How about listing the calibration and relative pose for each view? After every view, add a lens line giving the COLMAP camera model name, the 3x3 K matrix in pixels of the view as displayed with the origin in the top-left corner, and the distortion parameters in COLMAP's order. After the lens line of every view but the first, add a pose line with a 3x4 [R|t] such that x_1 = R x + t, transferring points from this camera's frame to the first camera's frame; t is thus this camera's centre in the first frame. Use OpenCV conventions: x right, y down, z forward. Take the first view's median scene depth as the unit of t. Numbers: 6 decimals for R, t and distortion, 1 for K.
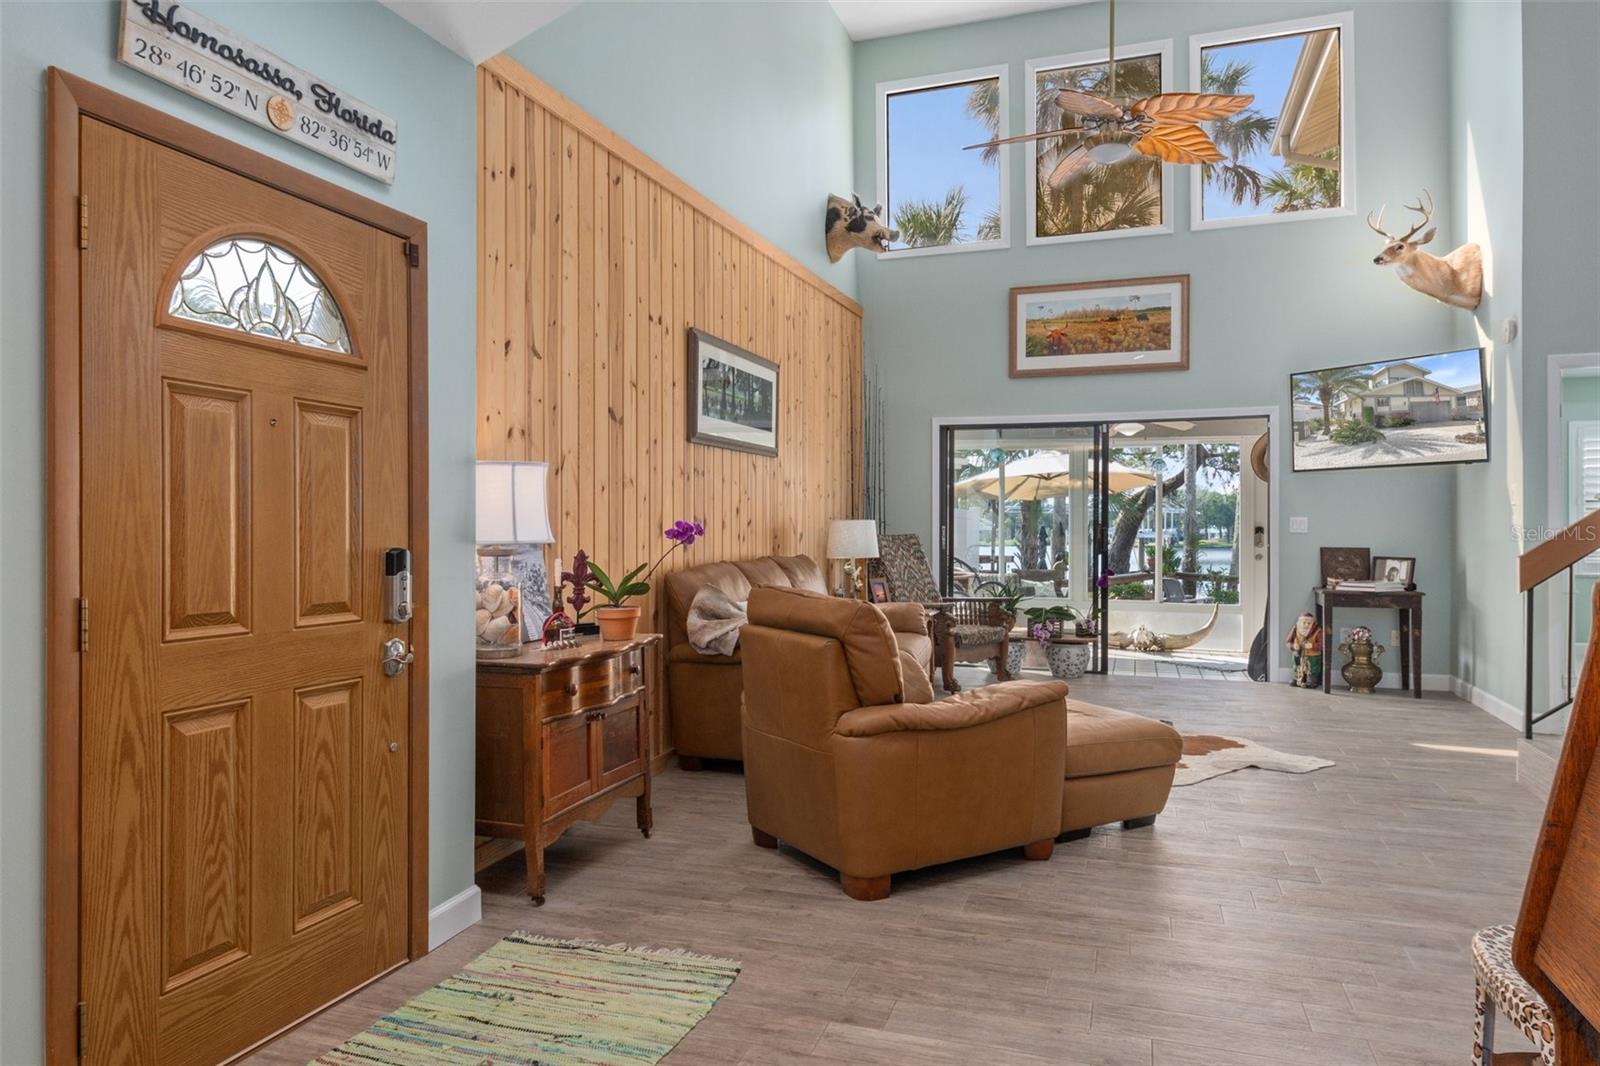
lens RADIAL K [[1010.4, 0, 790.2], [0, 1010.4, 526.0], [0, 0, 1]] dist [0.027827, 0.000968]
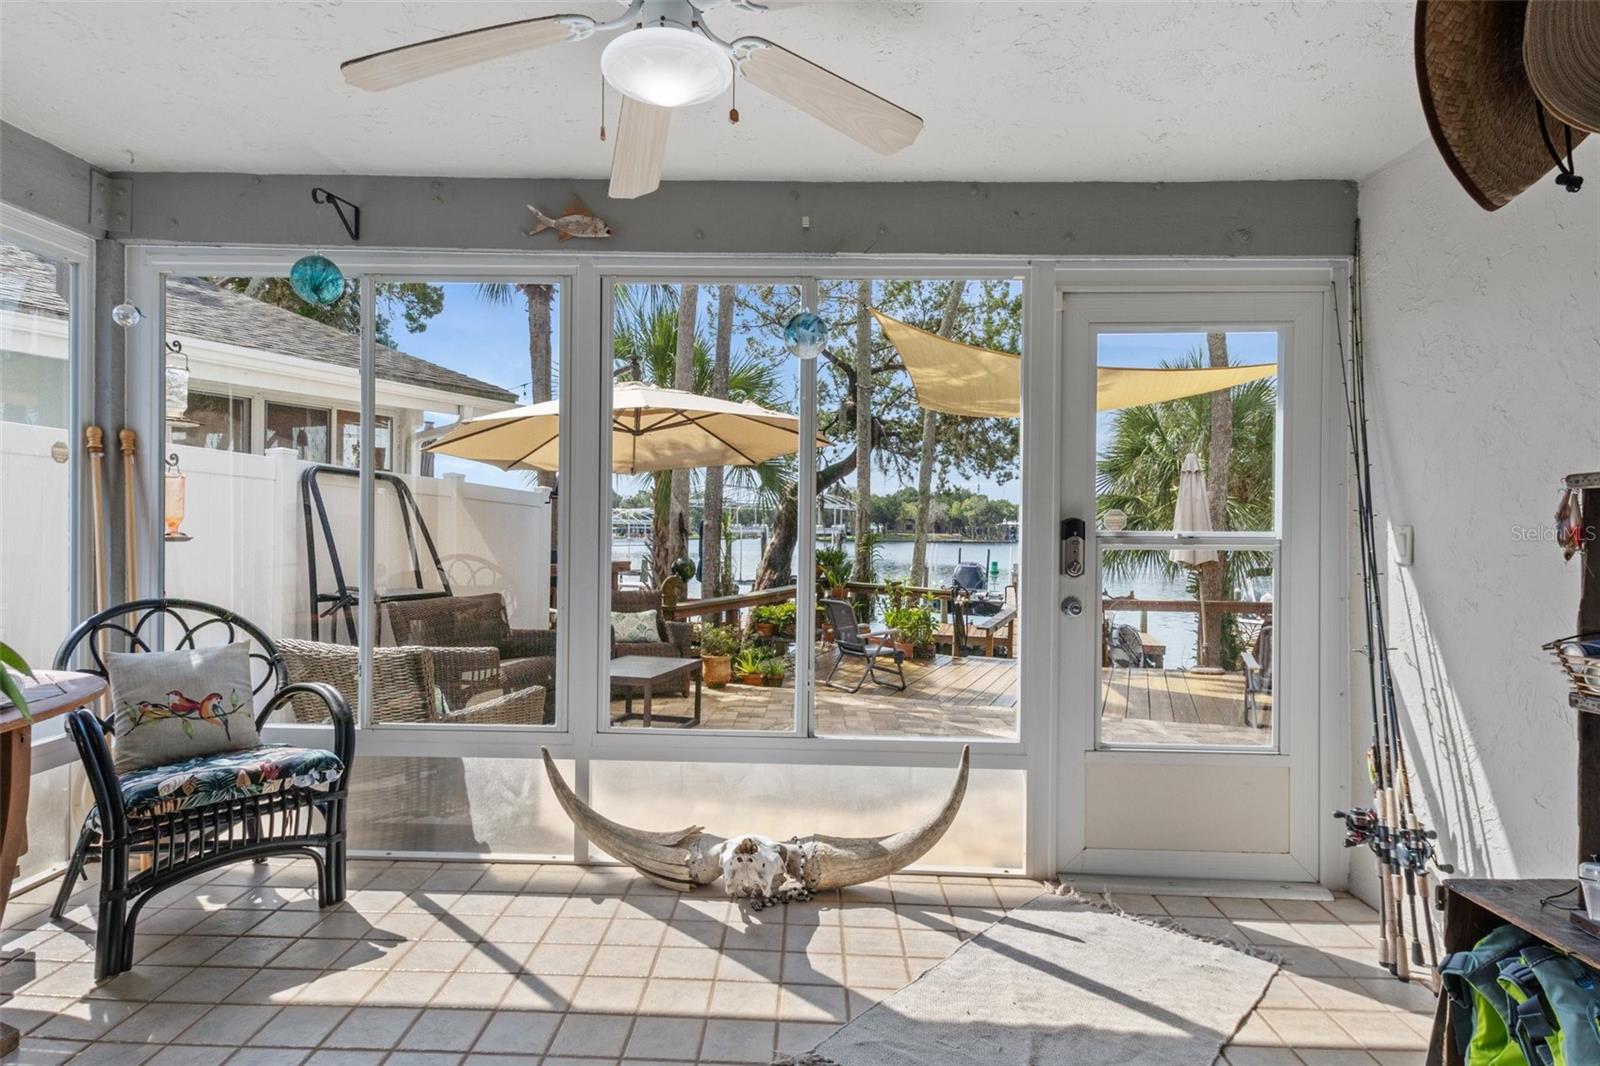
lens RADIAL K [[877.8, 0, 783.7], [0, 877.8, 531.1], [0, 0, 1]] dist [0.041852, -0.027653]
pose [[0.956728, 0.005313, 0.290936, 0.384675], [-0.008569, 0.999914, 0.009920, 0.003817], [-0.290858, -0.011983, 0.956691, 1.024856]]
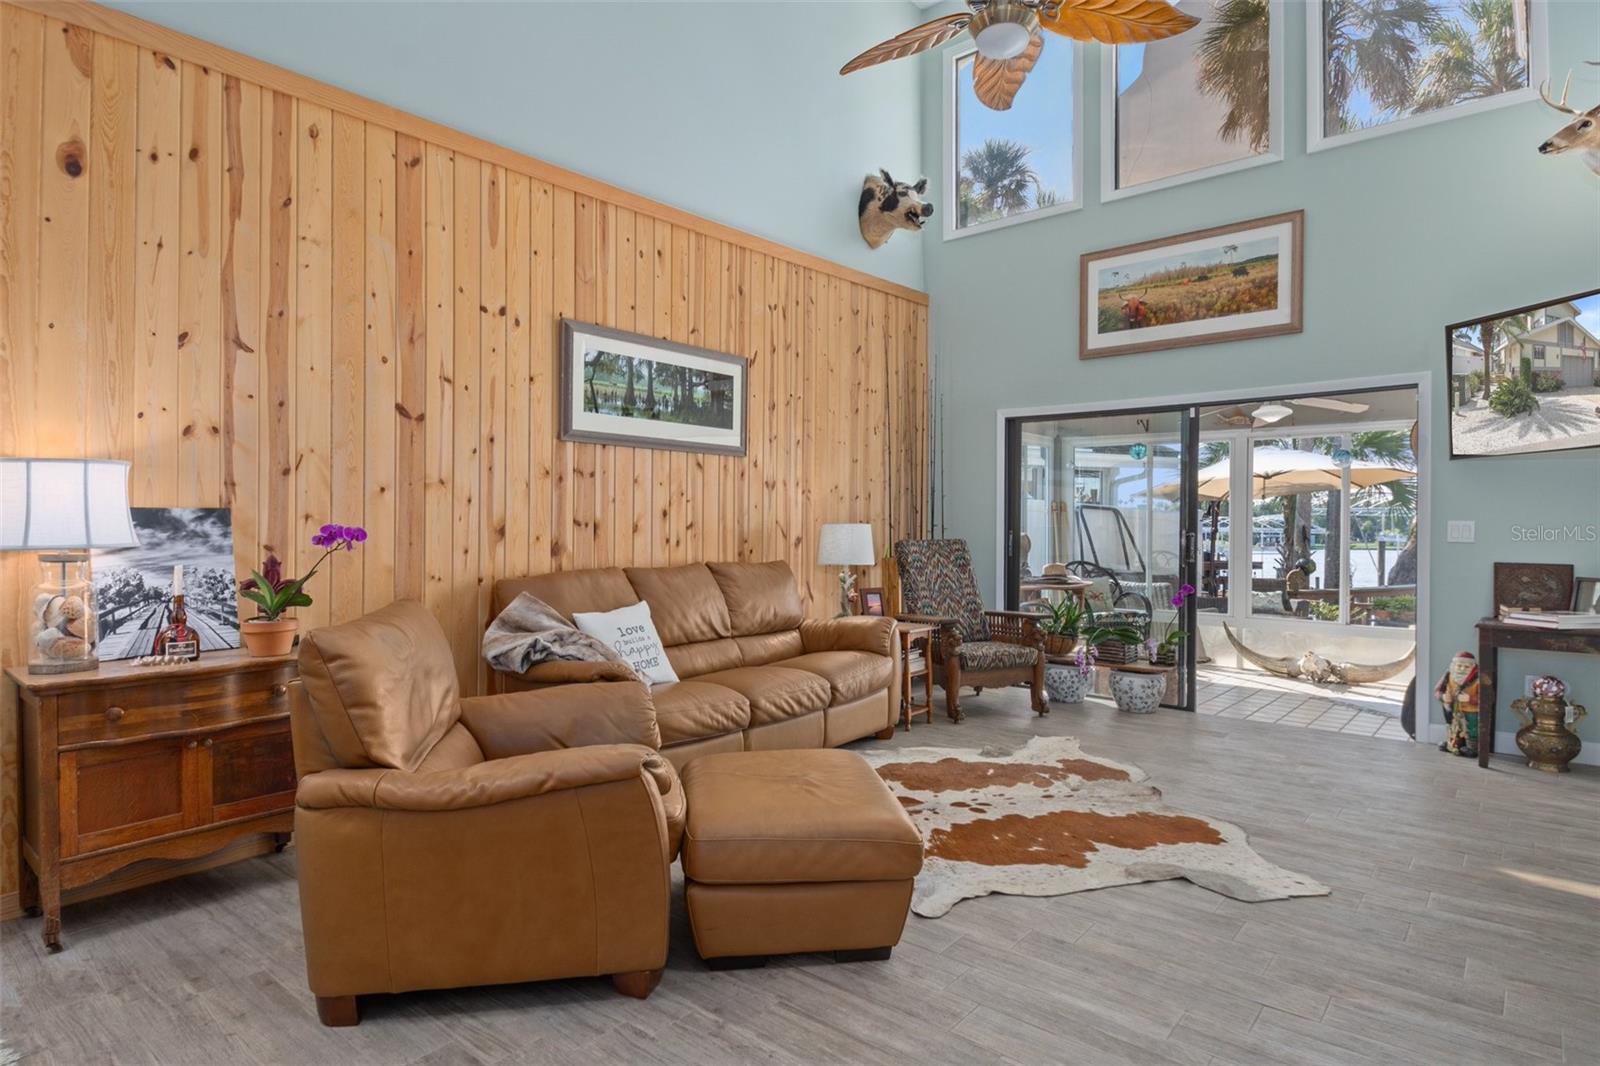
lens RADIAL K [[877.8, 0, 783.7], [0, 877.8, 531.1], [0, 0, 1]] dist [0.041852, -0.027653]
pose [[0.930367, 0.005960, -0.366582, 0.291857], [-0.004386, 0.999977, 0.005127, -0.002601], [0.366604, -0.003163, 0.930372, 0.231663]]
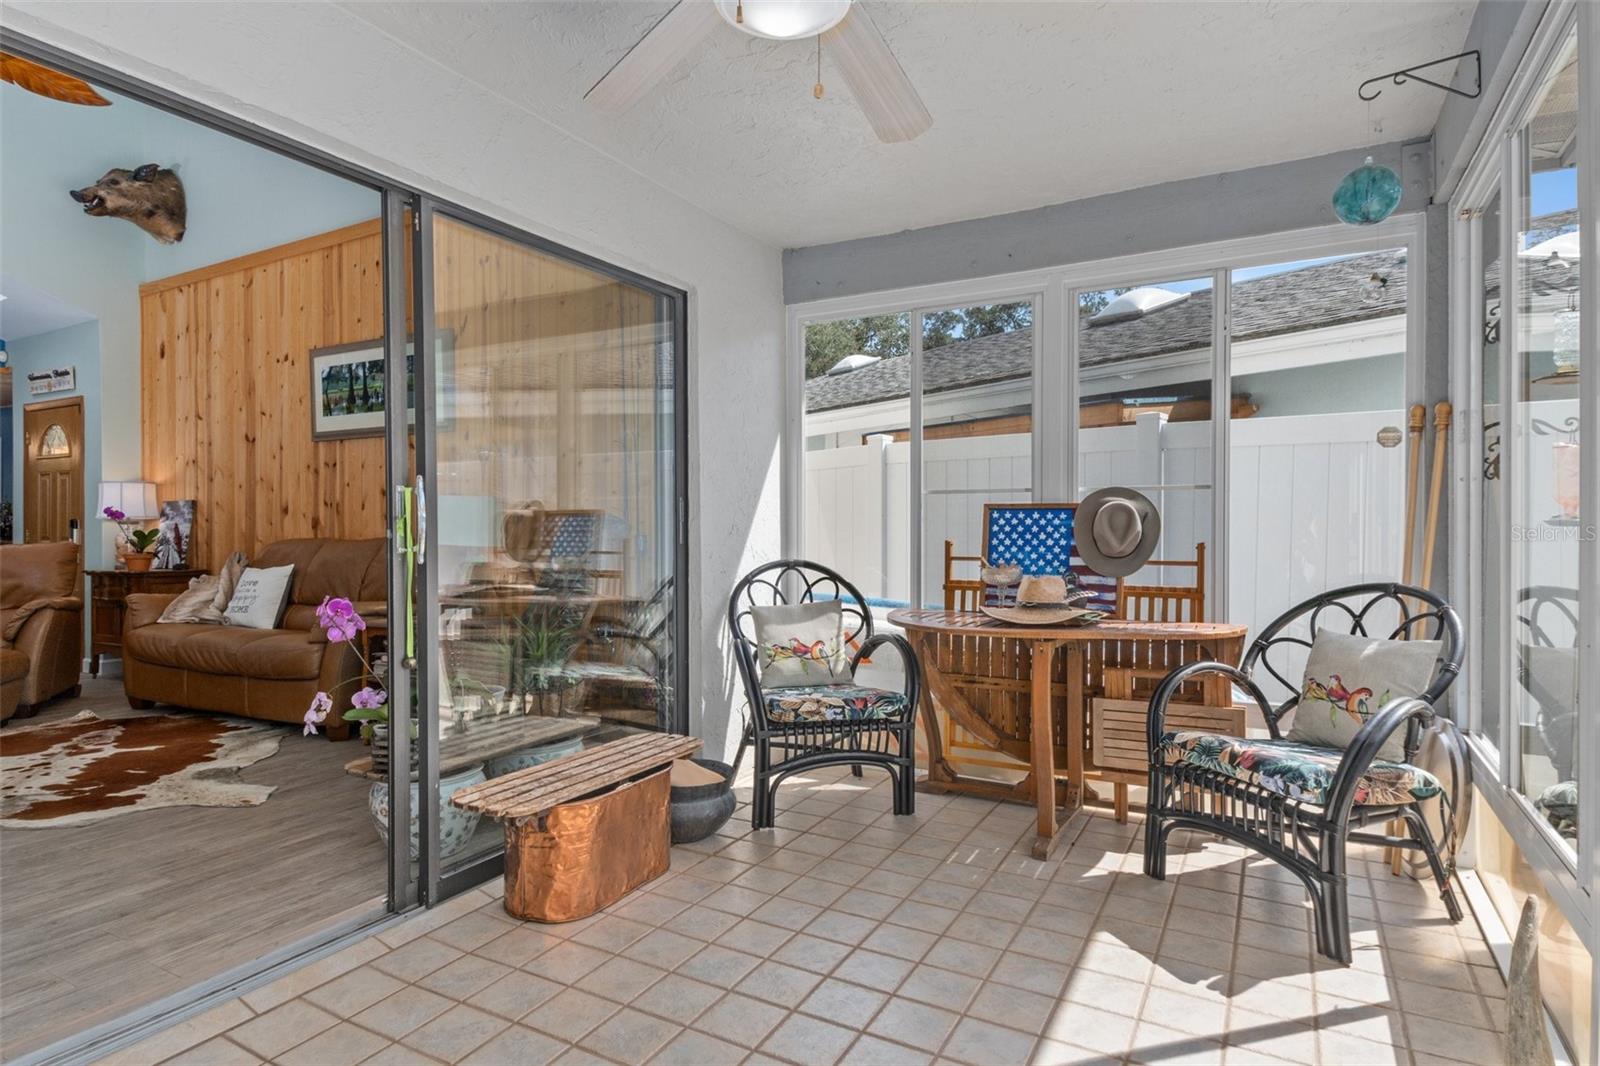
lens RADIAL K [[877.8, 0, 783.7], [0, 877.8, 531.1], [0, 0, 1]] dist [0.041852, -0.027653]
pose [[-0.173479, 0.007645, -0.984808, 0.650618], [0.002411, 0.999970, 0.007338, 0.015215], [0.984835, -0.001101, -0.173492, 1.304053]]
